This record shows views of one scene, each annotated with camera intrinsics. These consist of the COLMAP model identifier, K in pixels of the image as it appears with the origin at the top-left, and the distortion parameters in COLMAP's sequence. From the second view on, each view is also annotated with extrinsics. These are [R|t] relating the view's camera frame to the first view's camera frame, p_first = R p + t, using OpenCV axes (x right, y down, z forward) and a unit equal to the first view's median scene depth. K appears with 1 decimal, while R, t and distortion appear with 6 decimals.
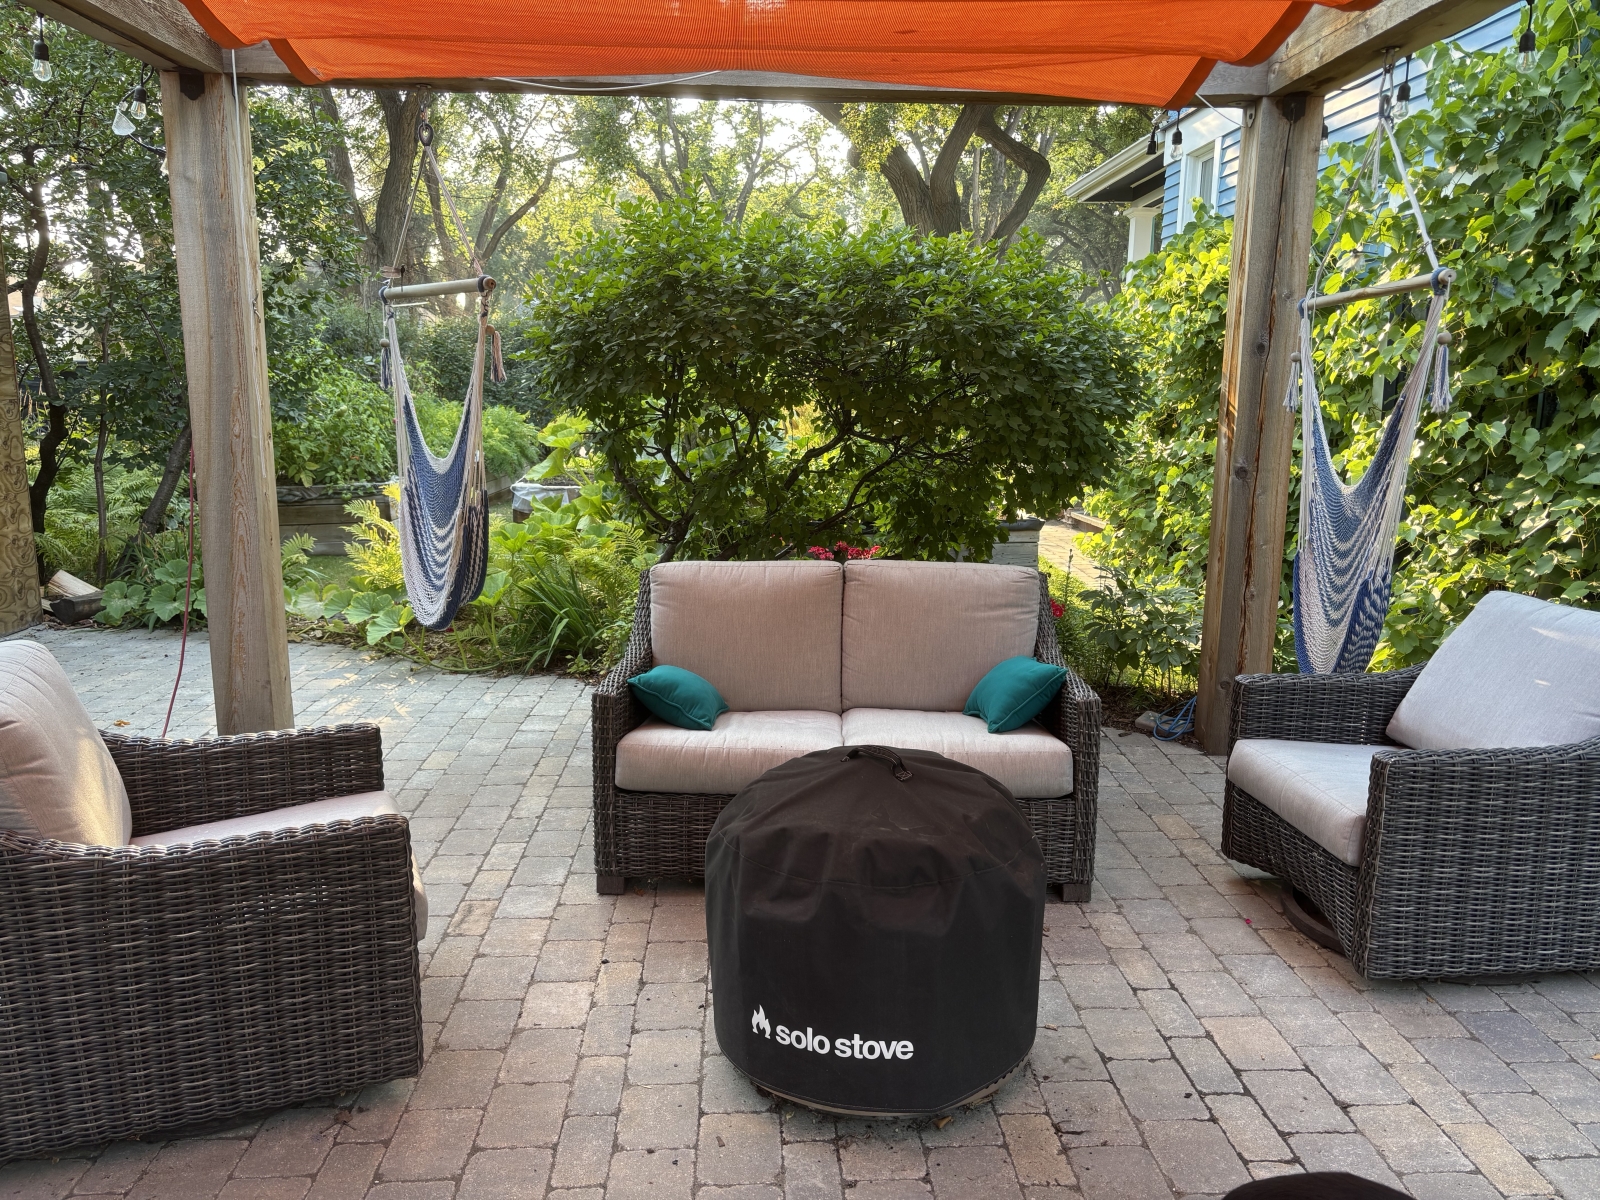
lens RADIAL K [[1202.2, 0, 800.0], [0, 1202.2, 600.0], [0, 0, 1]] dist [0.048510, -0.000607]
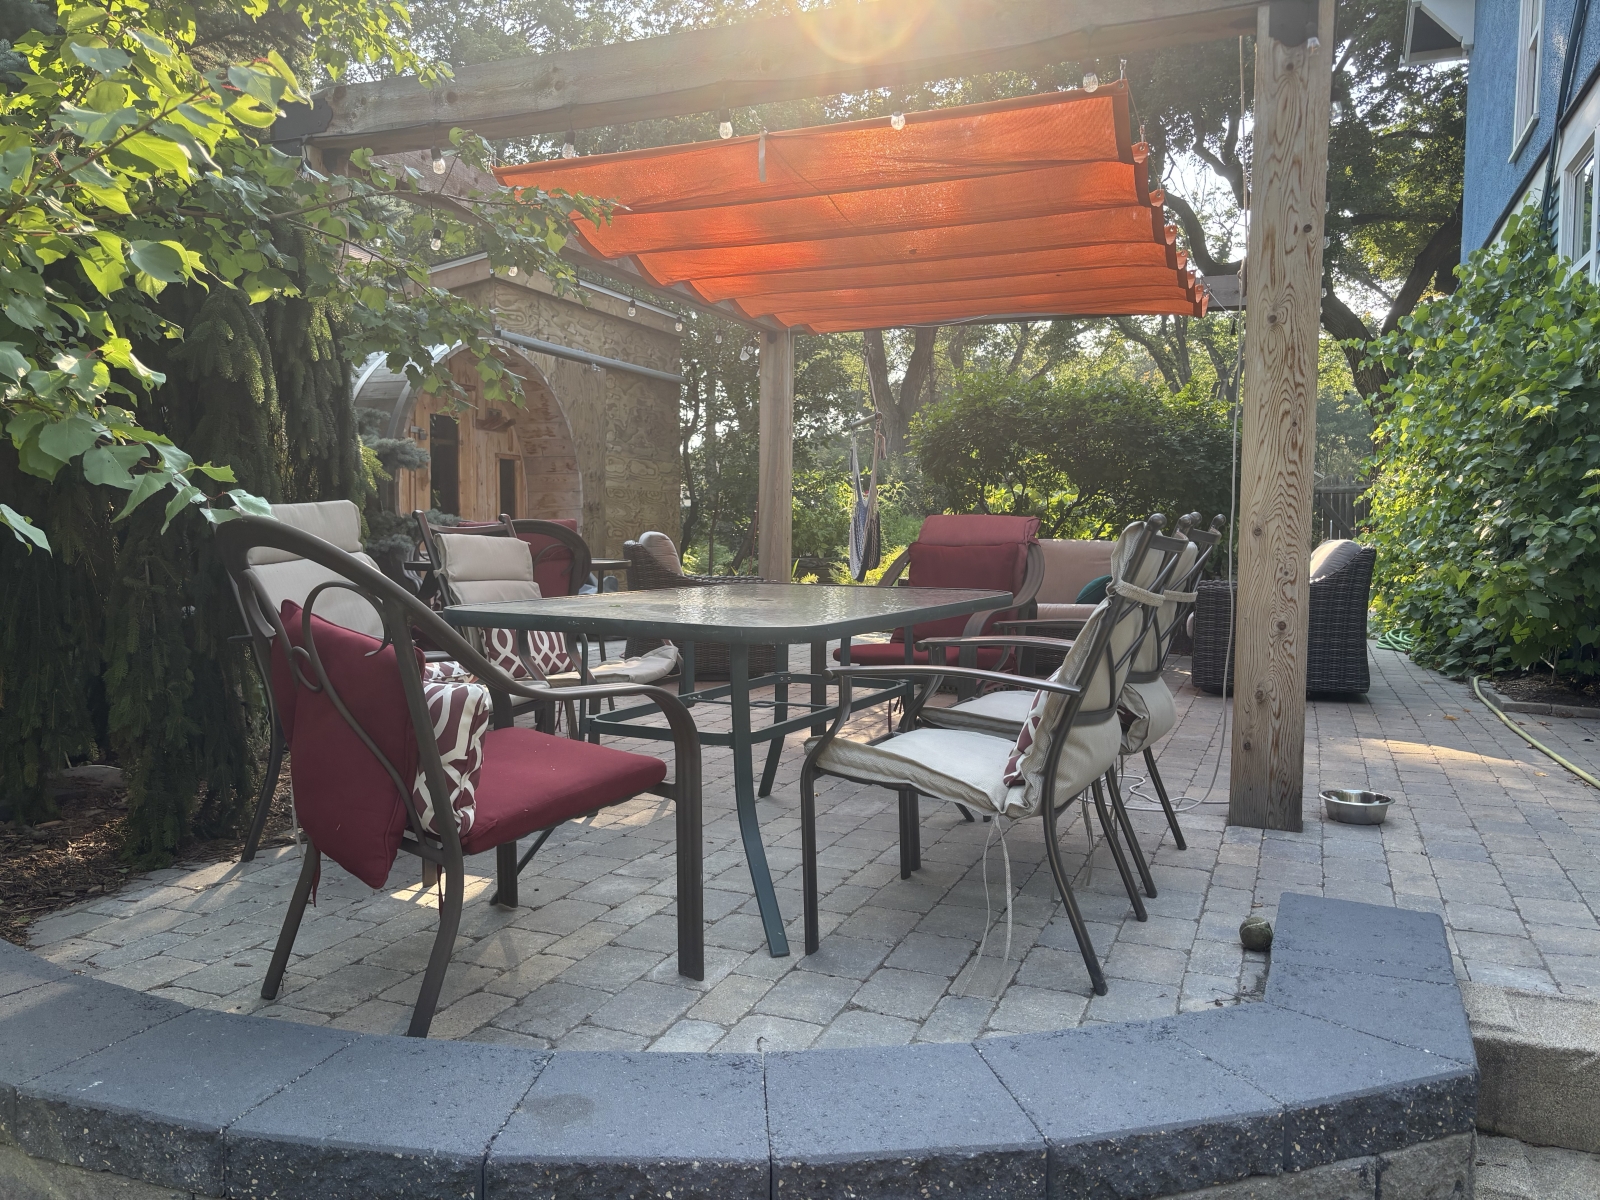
lens RADIAL K [[1202.2, 0, 800.0], [0, 1202.2, 600.0], [0, 0, 1]] dist [0.048510, -0.000607]
pose [[0.909855, 0.030846, -0.413777, 0.267766], [-0.084011, 0.990273, -0.110908, 0.167042], [0.406332, 0.135672, 0.903597, -0.510445]]
